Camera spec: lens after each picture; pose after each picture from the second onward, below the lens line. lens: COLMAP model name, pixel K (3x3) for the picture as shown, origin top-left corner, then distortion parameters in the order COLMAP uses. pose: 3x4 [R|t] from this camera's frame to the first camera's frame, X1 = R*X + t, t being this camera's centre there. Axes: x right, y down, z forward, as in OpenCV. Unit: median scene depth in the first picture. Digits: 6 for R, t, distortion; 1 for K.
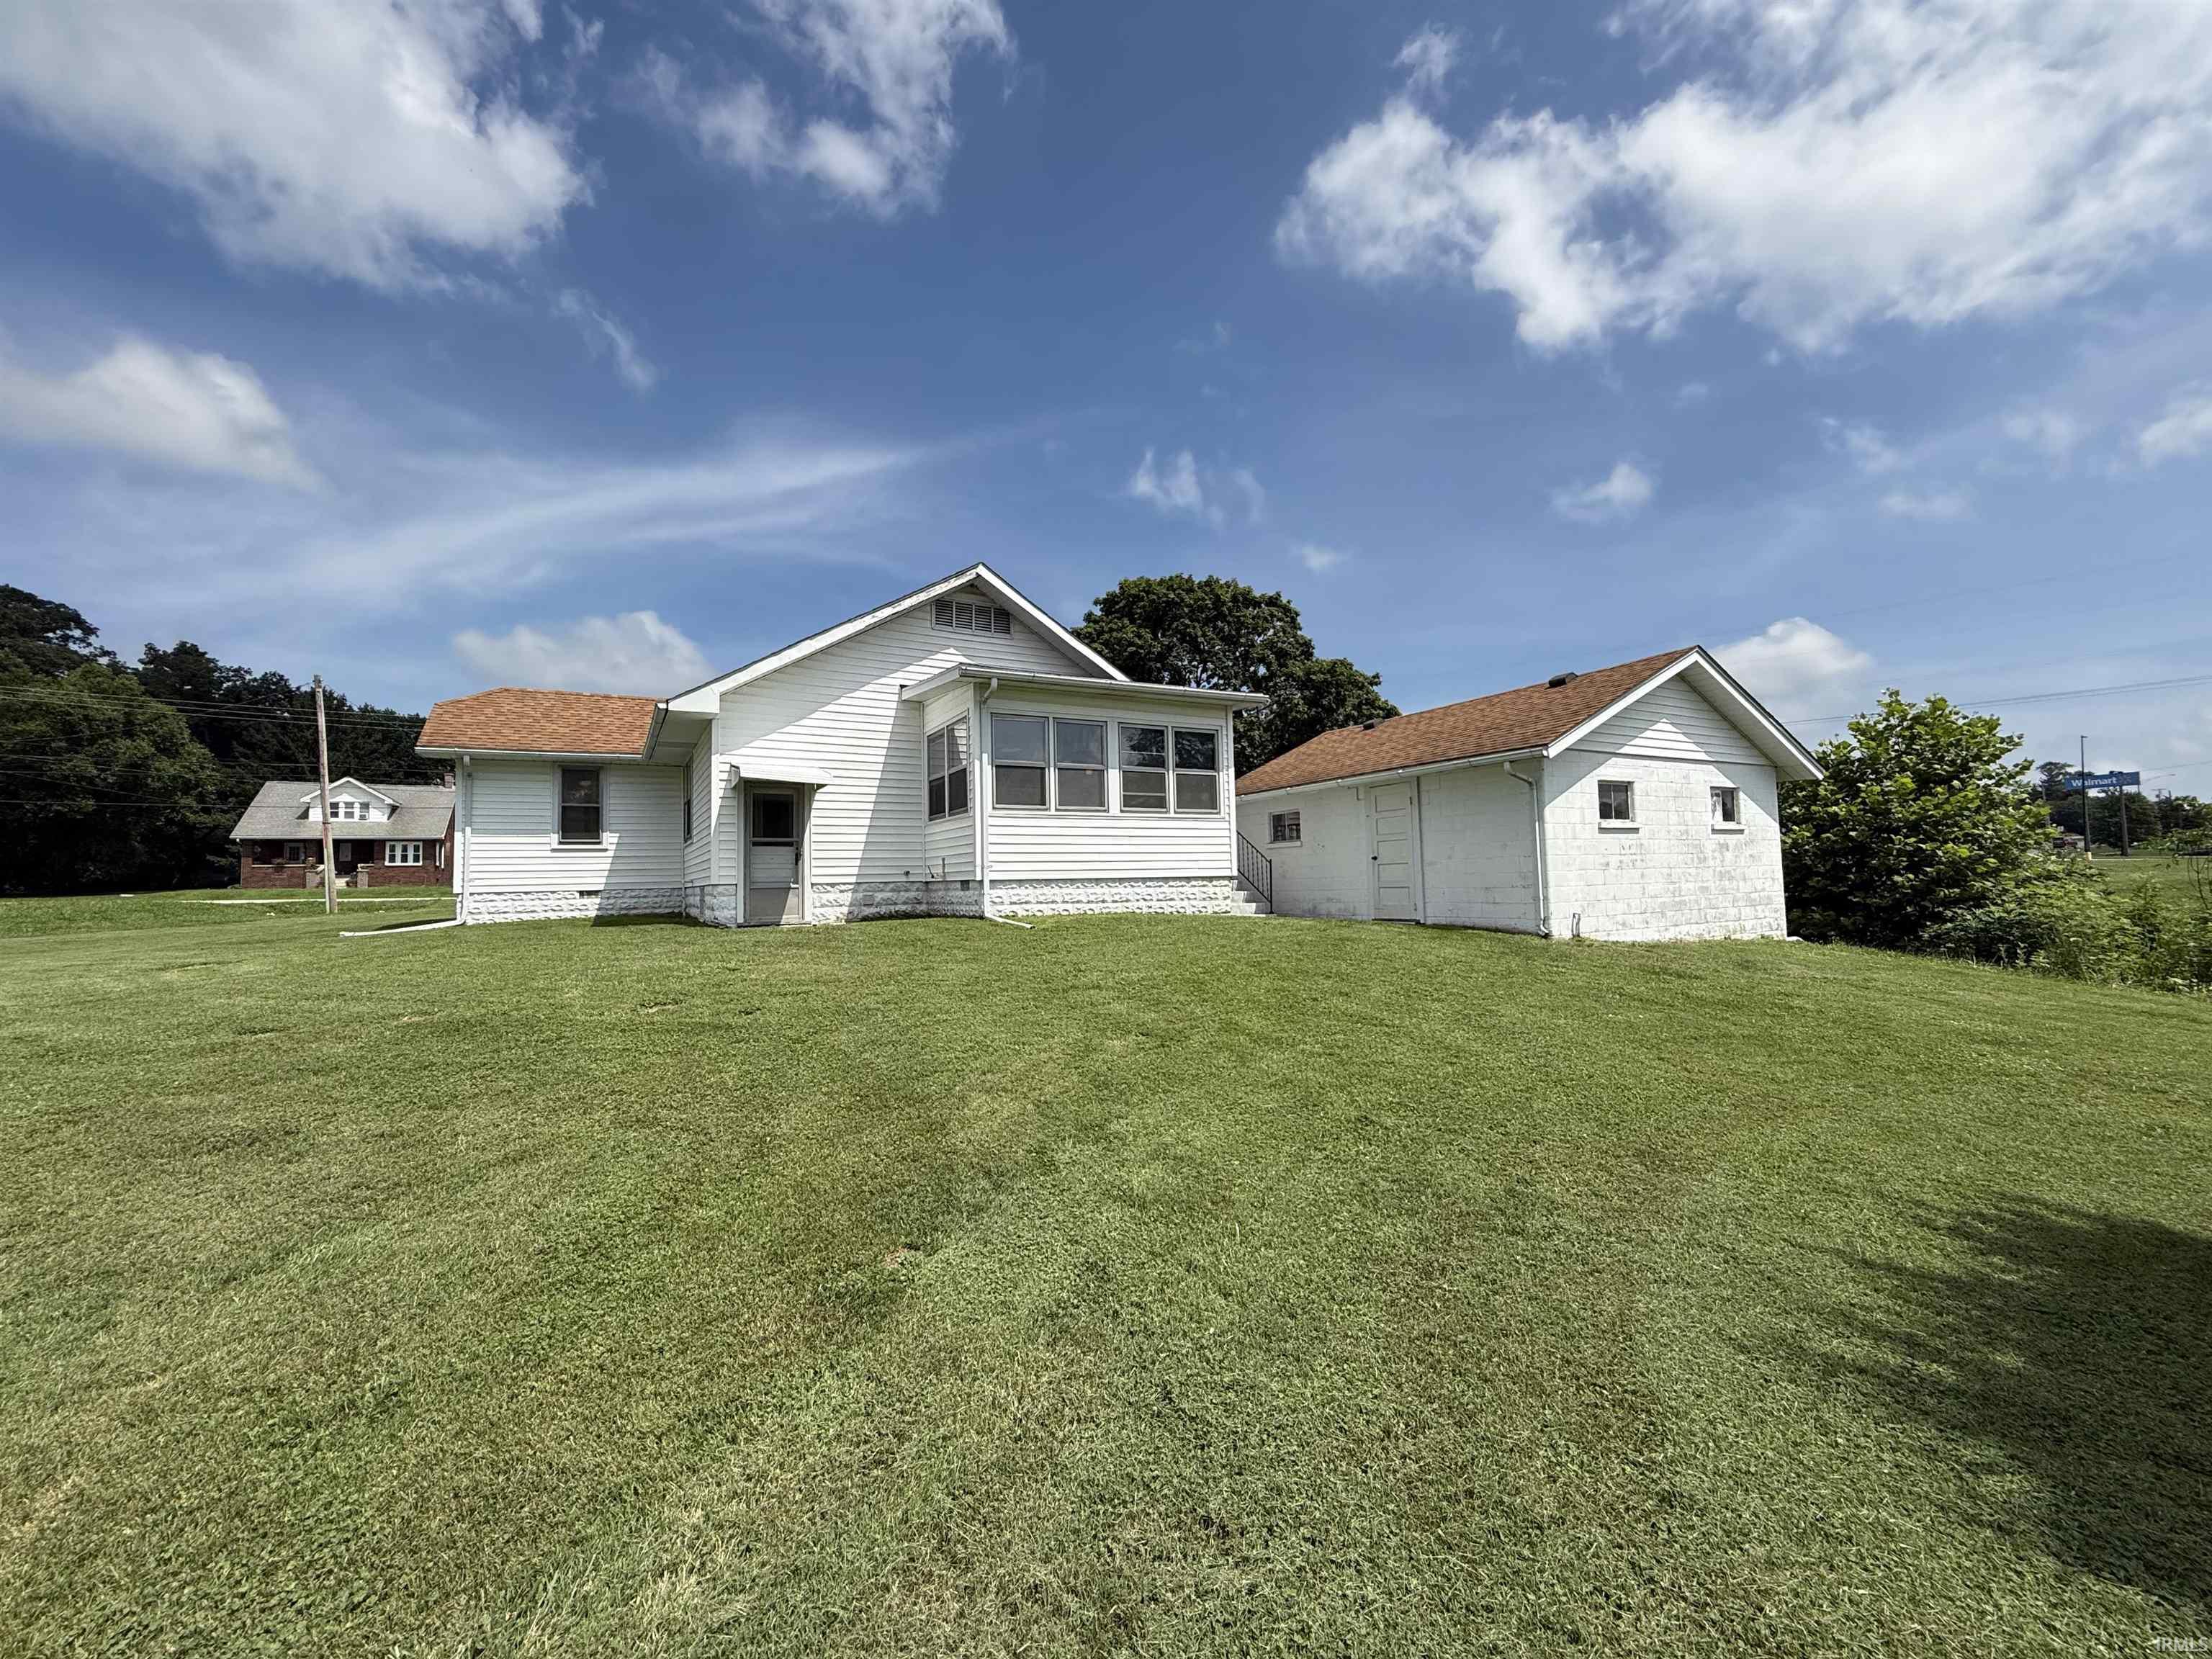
lens RADIAL K [[870.7, 0, 1106.0], [0, 870.7, 829.5], [0, 0, 1]] dist [0.000774, 0.000247]
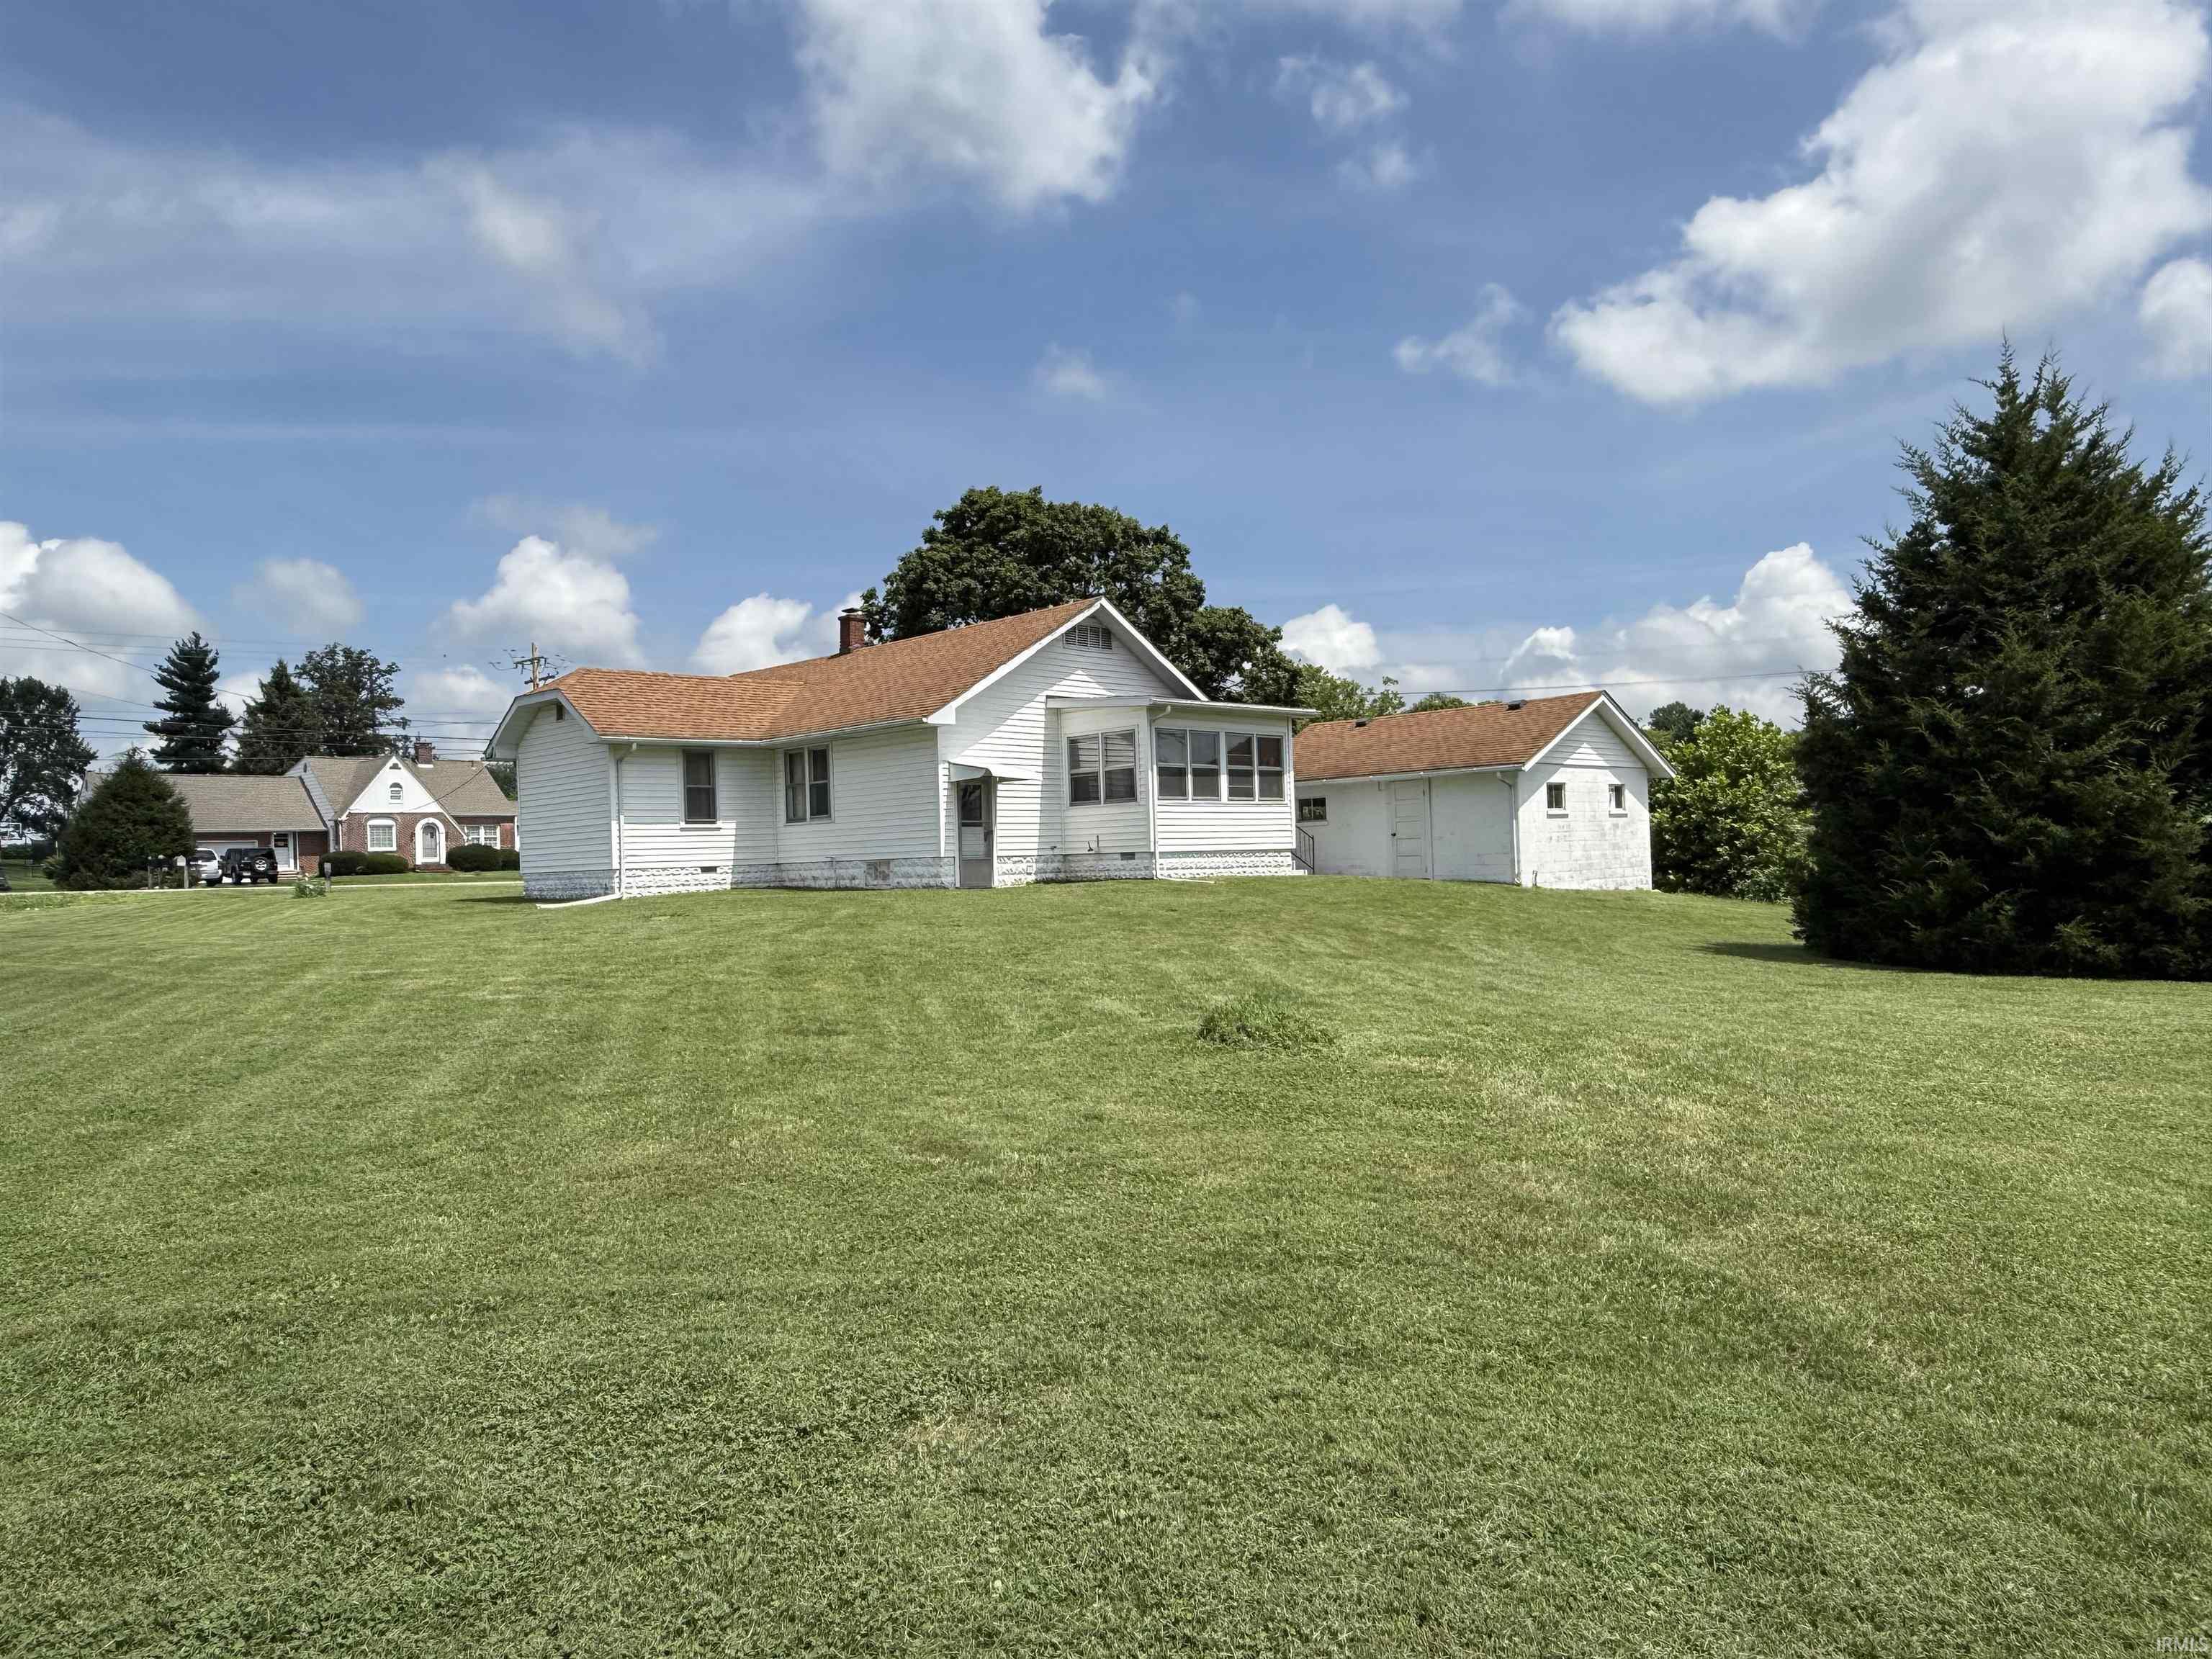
lens RADIAL K [[1452.9, 0, 1103.3], [0, 1452.9, 837.7], [0, 0, 1]] dist [-0.004470, -0.000678]
pose [[0.956351, -0.003232, 0.292201, -0.779683], [-0.007520, 0.999335, 0.035667, -0.039488], [-0.292122, -0.036307, 0.955692, -1.017708]]
